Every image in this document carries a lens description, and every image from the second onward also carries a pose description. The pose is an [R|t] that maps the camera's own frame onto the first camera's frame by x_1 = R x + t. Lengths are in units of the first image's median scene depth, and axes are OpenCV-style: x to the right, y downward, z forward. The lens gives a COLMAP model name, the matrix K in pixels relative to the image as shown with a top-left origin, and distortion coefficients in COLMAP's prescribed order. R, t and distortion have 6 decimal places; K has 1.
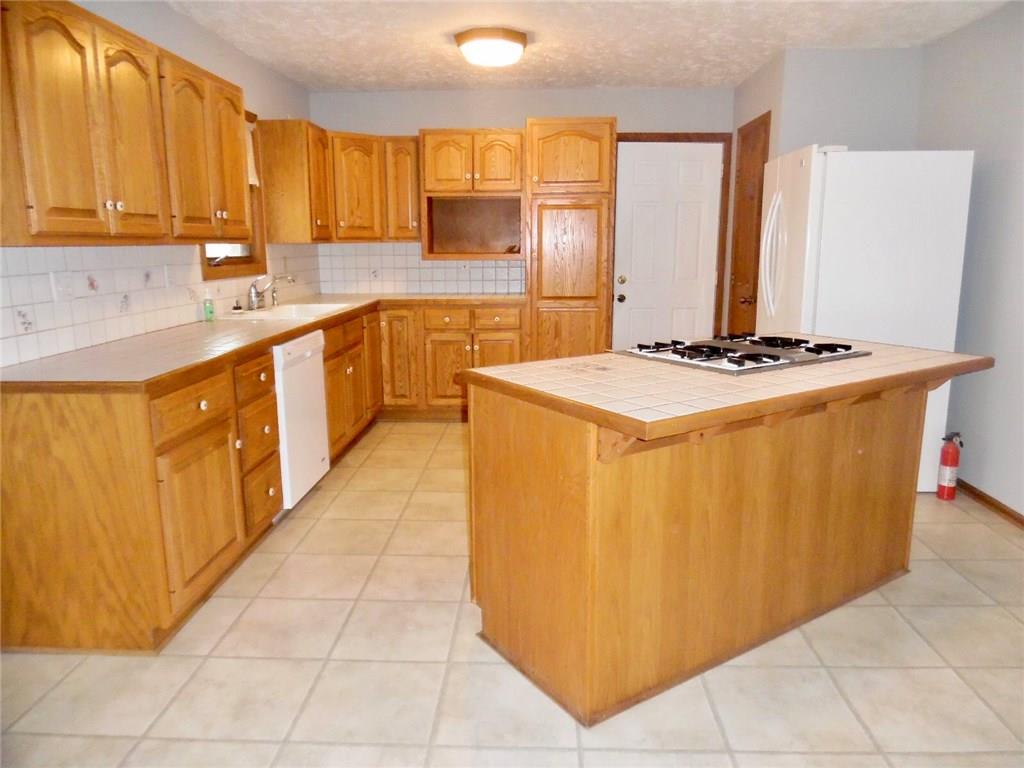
lens RADIAL K [[690.2, 0, 495.6], [0, 690.2, 381.2], [0, 0, 1]] dist [-0.008435, -0.000306]
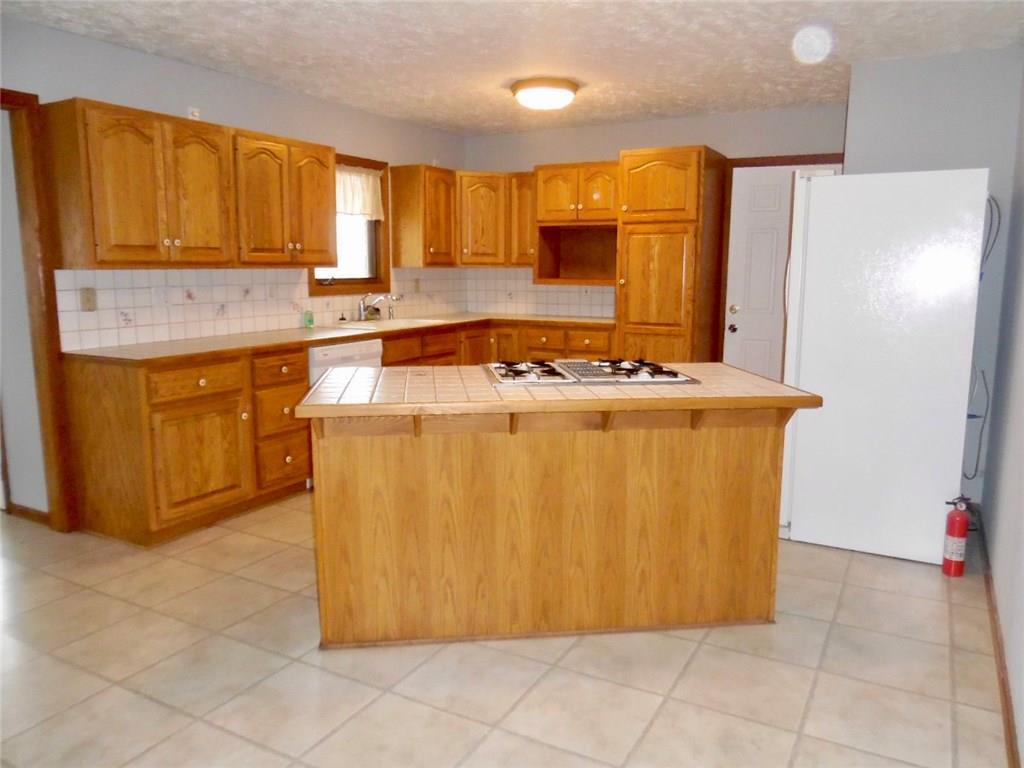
lens RADIAL K [[715.9, 0, 512.0], [0, 715.9, 384.0], [0, 0, 1]] dist [-0.025458, 0.004839]
pose [[0.901840, 0.078394, -0.424898, 0.451374], [-0.093236, 0.995543, -0.014215, -0.000338], [0.421890, 0.052435, 0.905129, -0.029640]]
